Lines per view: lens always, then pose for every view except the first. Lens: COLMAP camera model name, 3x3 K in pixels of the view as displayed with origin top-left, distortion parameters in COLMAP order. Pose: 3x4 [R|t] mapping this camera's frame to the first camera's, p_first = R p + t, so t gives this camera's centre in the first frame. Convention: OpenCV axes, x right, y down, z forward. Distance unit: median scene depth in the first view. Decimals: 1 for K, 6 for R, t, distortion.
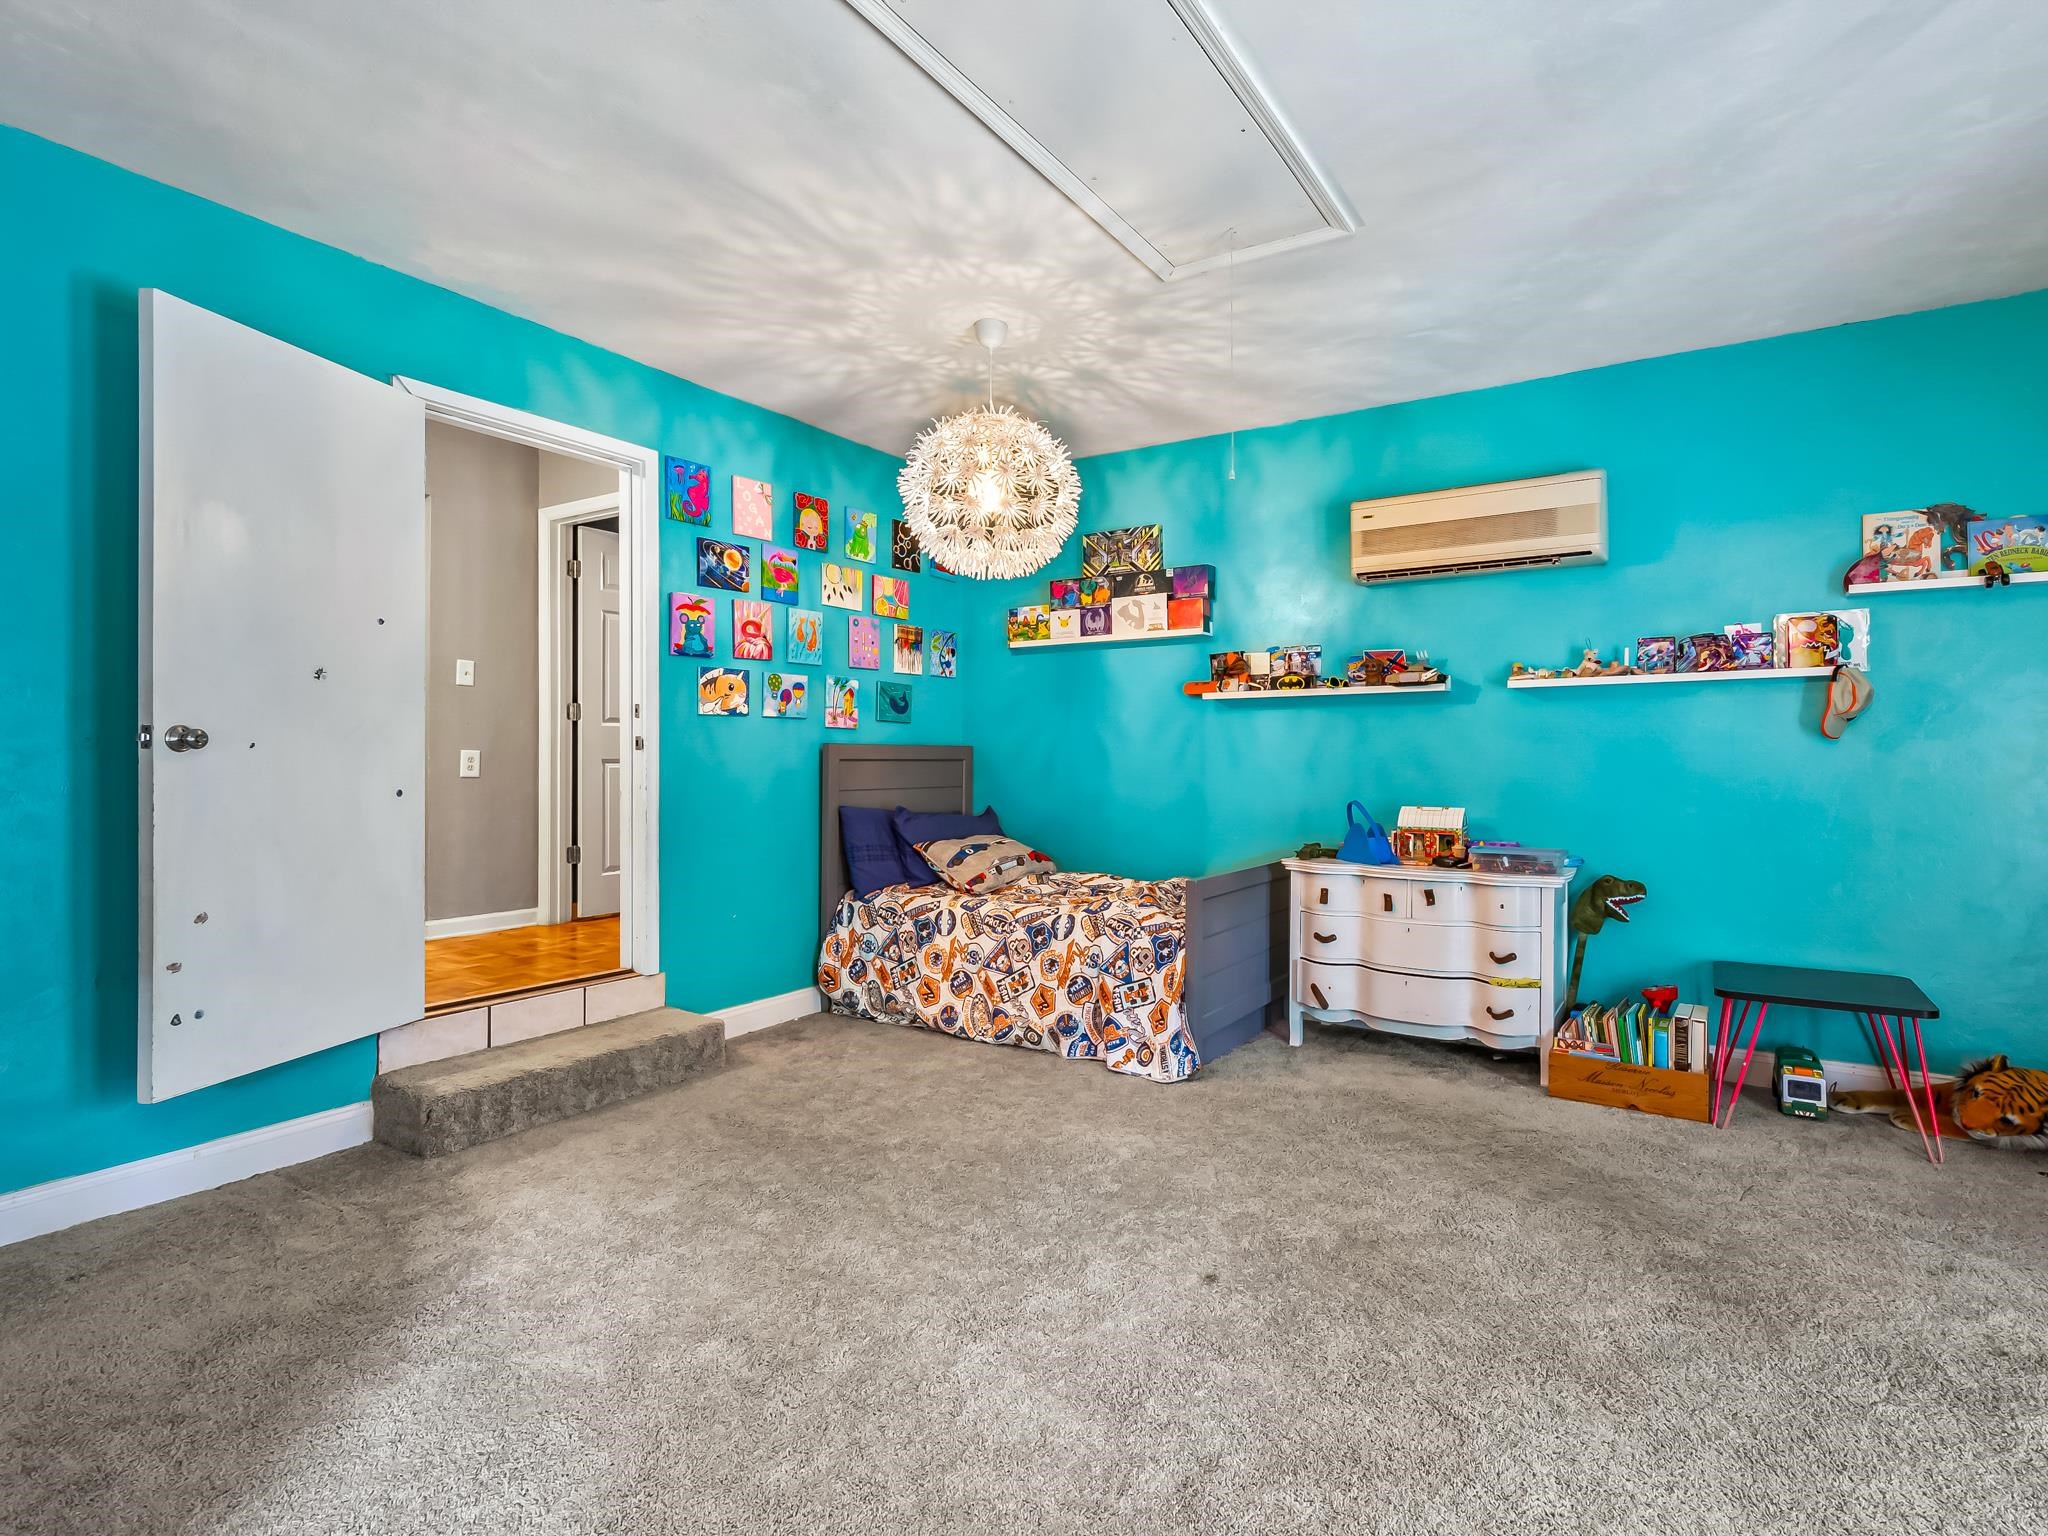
lens RADIAL K [[914.9, 0, 1065.4], [0, 914.9, 749.3], [0, 0, 1]] dist [0.001383, -0.000321]
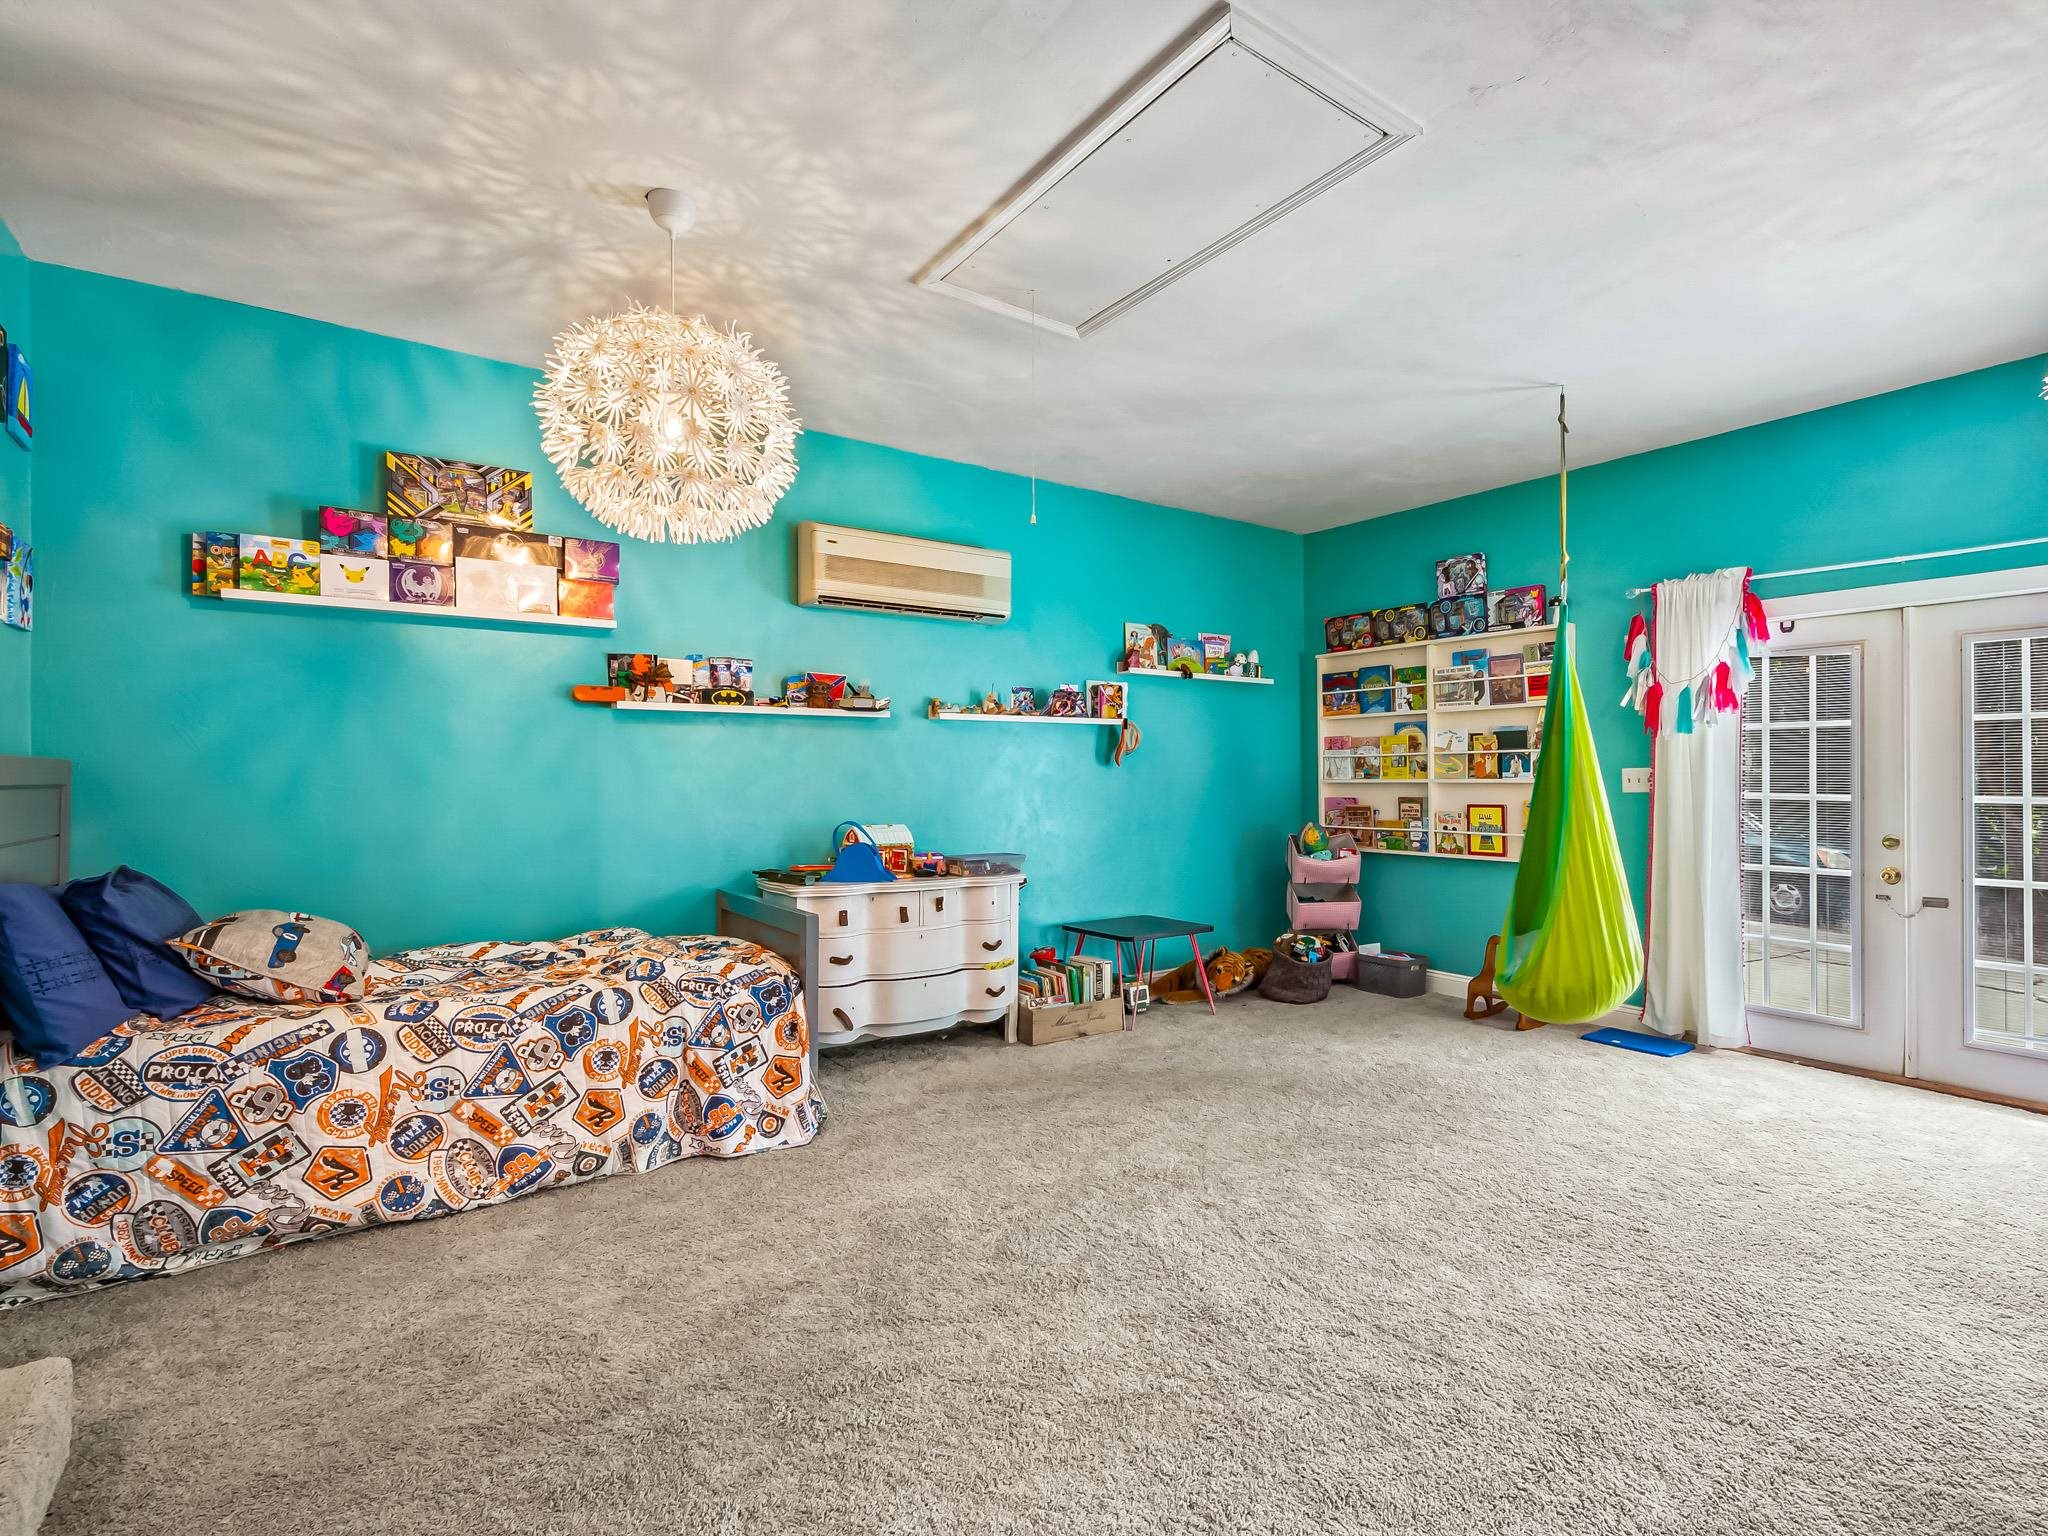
lens RADIAL K [[1018.5, 0, 1024.0], [0, 1018.5, 768.0], [0, 0, 1]] dist [0.006788, -0.000098]
pose [[0.427533, 0.005808, 0.903981, -0.625752], [-0.007610, 0.999967, -0.002826, -0.001919], [-0.903968, -0.005671, 0.427563, 0.339687]]
